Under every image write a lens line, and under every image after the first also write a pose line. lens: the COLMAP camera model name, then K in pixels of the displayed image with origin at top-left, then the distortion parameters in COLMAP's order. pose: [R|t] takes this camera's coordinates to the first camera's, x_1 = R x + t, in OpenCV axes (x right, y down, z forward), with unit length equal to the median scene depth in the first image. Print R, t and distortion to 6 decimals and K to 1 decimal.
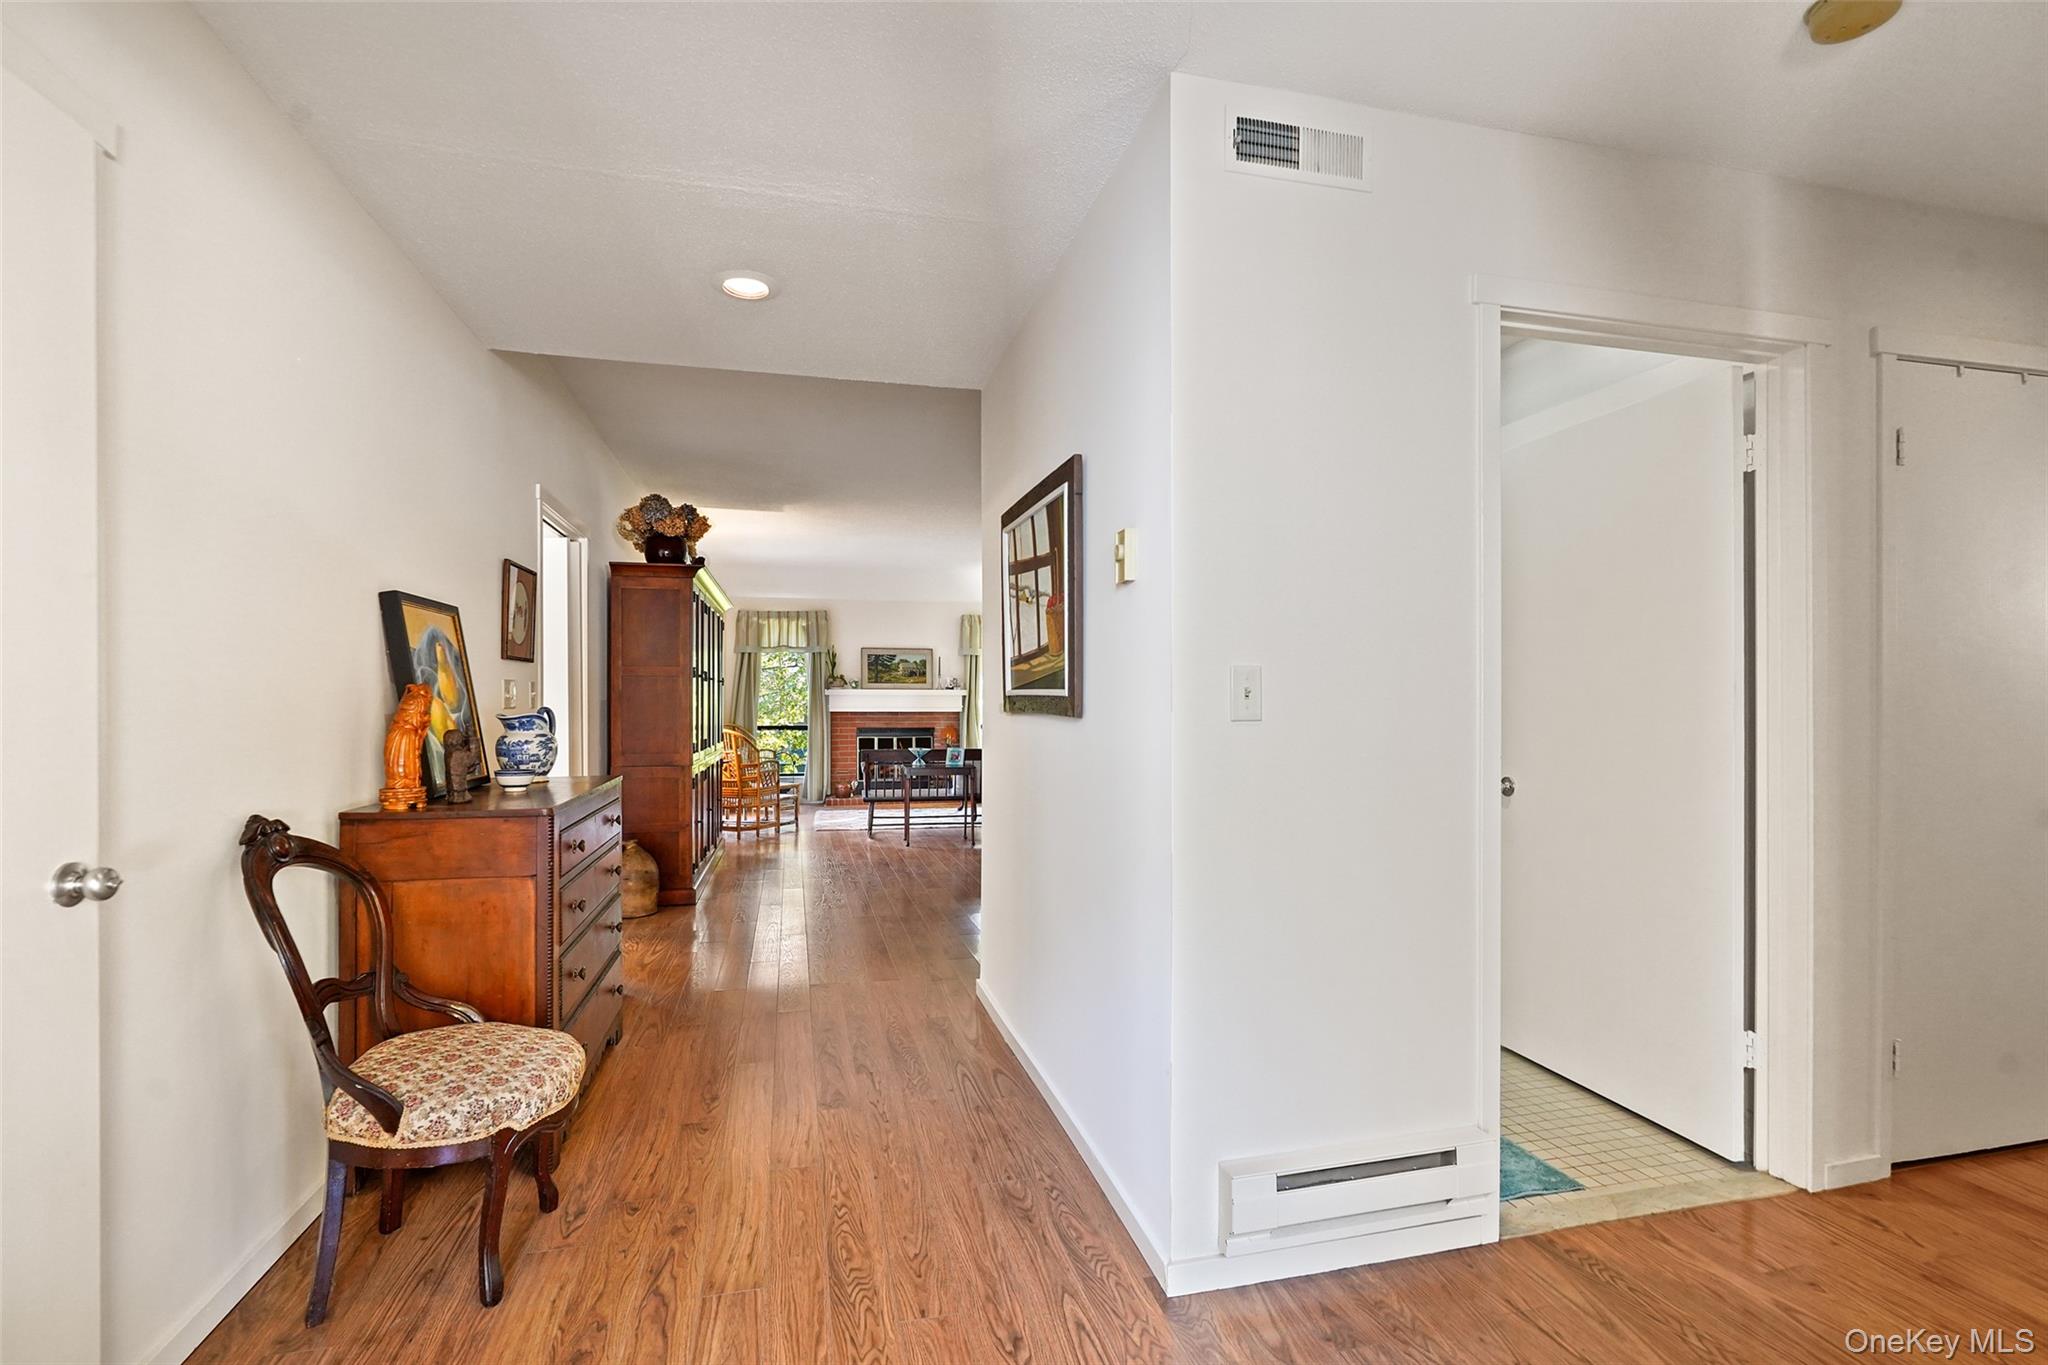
lens RADIAL K [[942.0, 0, 1036.6], [0, 942.0, 699.3], [0, 0, 1]] dist [-0.014173, 0.004589]
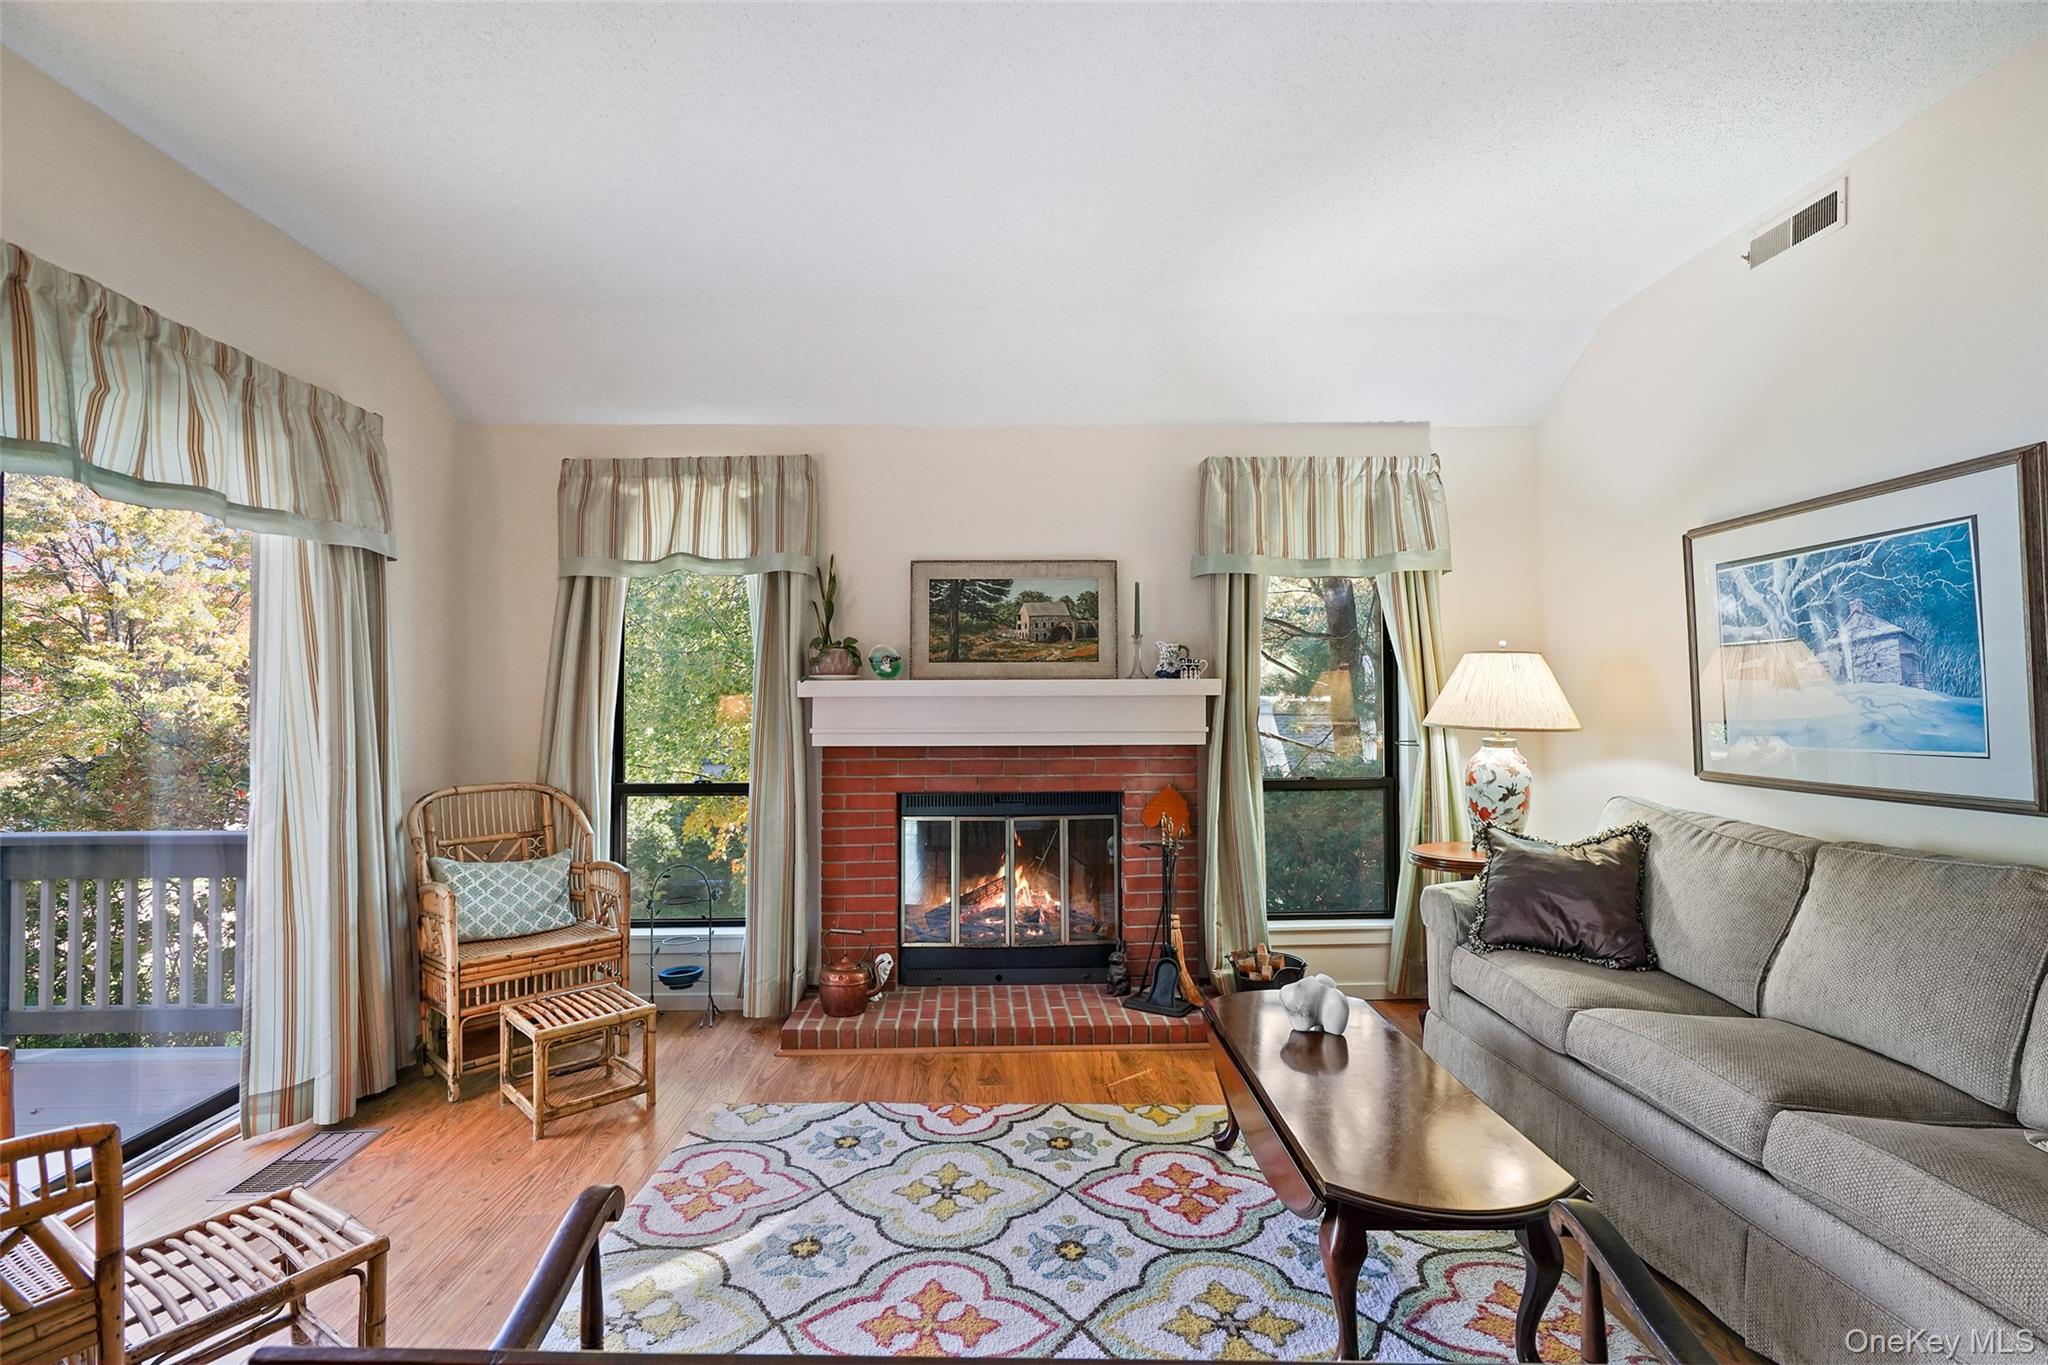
lens RADIAL K [[942.0, 0, 1011.7], [0, 942.0, 683.8], [0, 0, 1]] dist [-0.014173, 0.004589]
pose [[0.975092, -0.009196, -0.221610, -0.074551], [0.005022, 0.999799, -0.019393, -0.002314], [0.221743, 0.017797, 0.974943, 0.680867]]
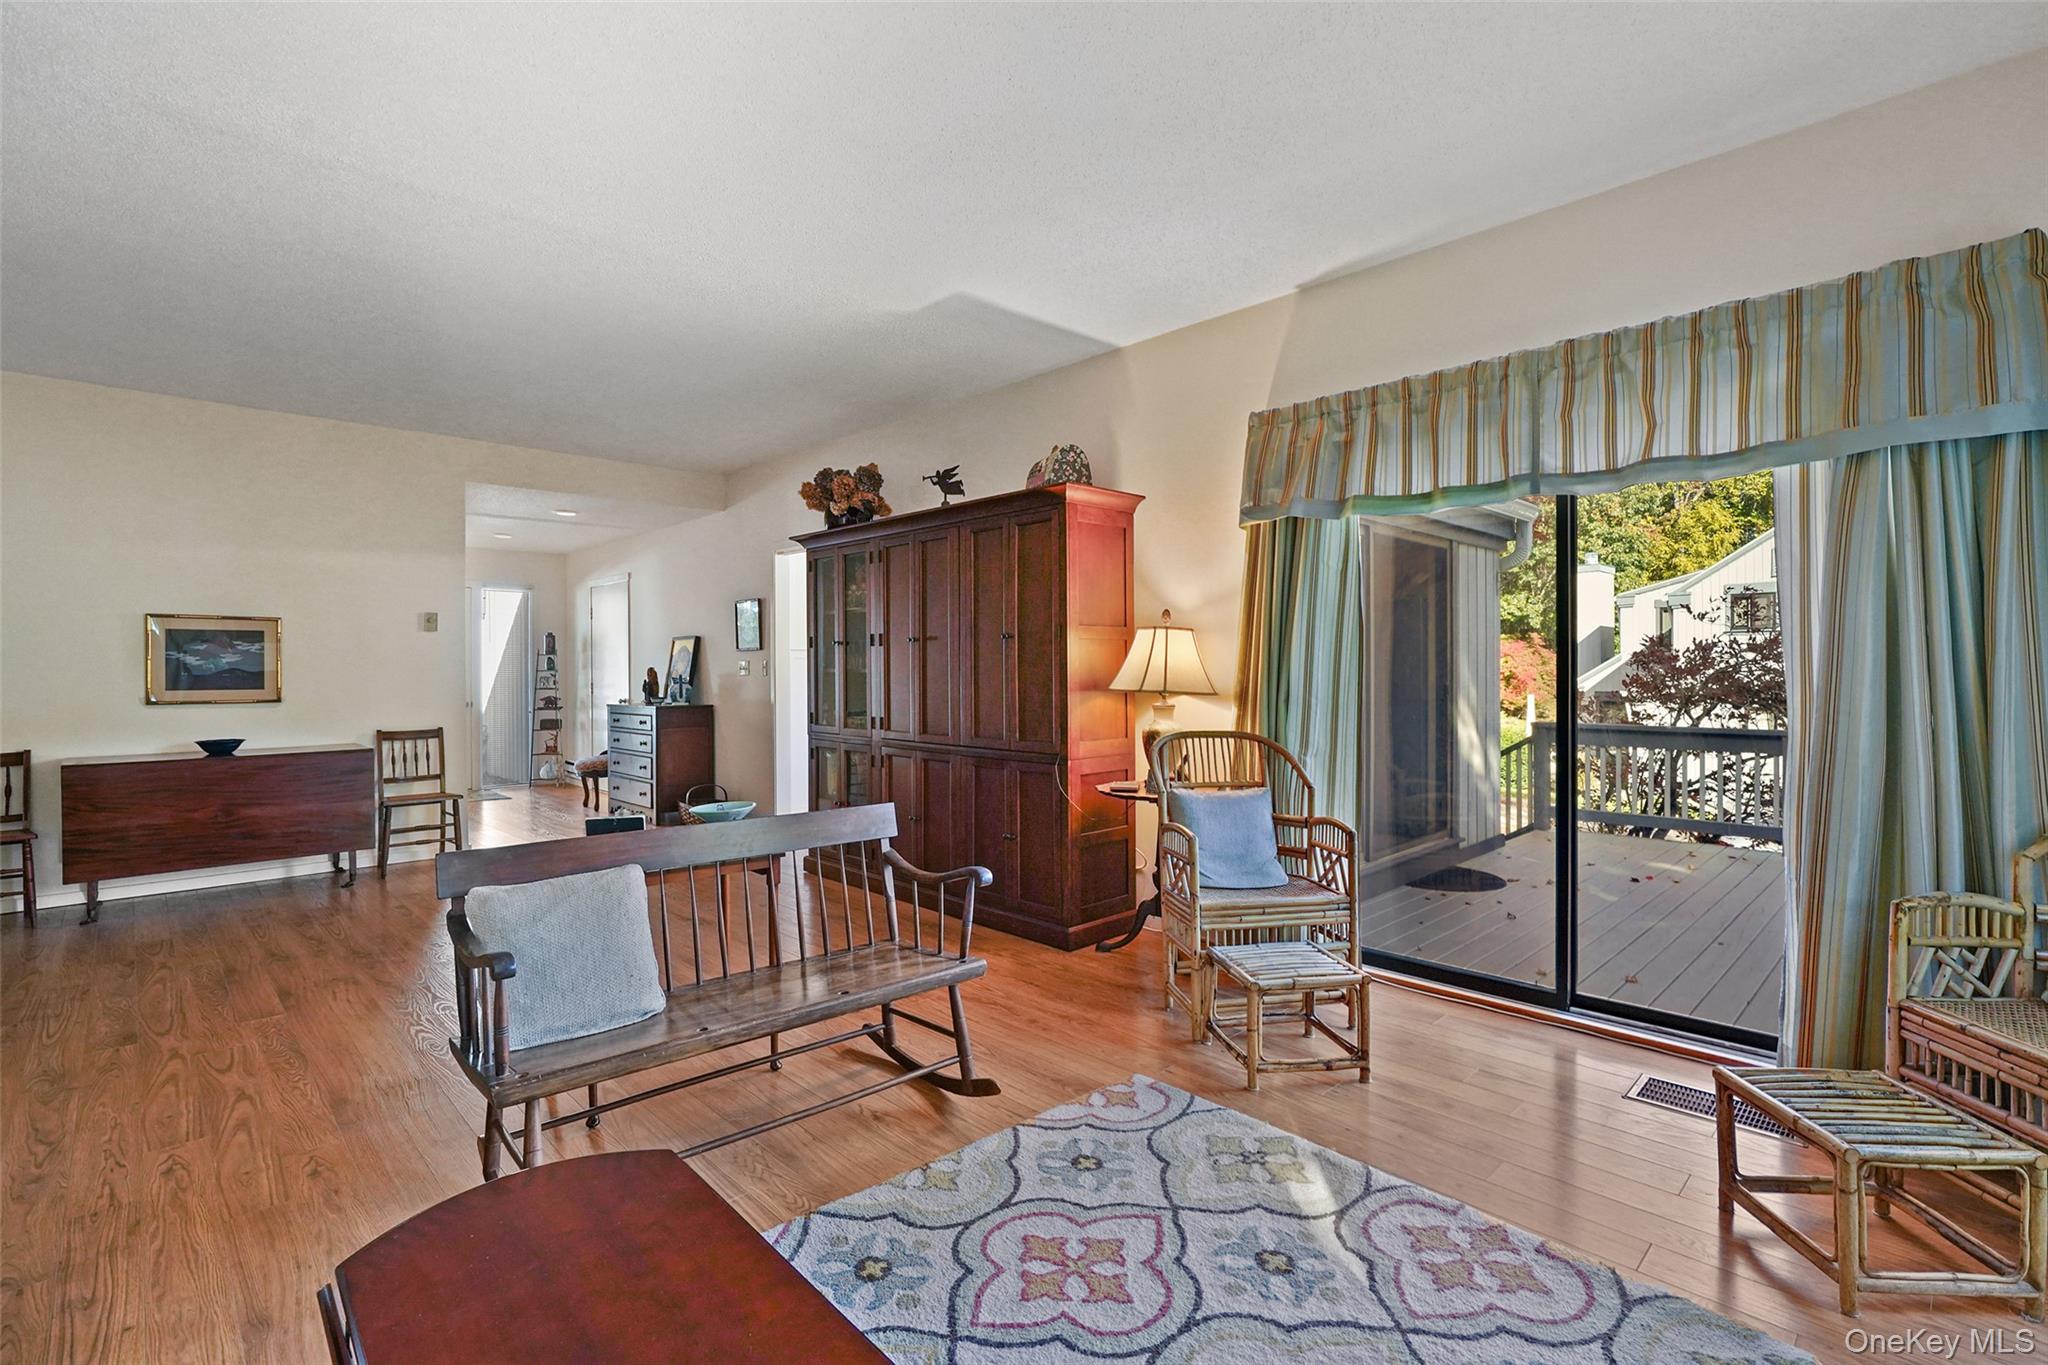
lens RADIAL K [[942.0, 0, 1035.1], [0, 942.0, 675.9], [0, 0, 1]] dist [-0.014173, 0.004589]
pose [[-0.866143, 0.007712, -0.499736, -0.037423], [0.006123, 0.999970, 0.004819, 0.002244], [0.499758, 0.001114, -0.866164, 0.988972]]
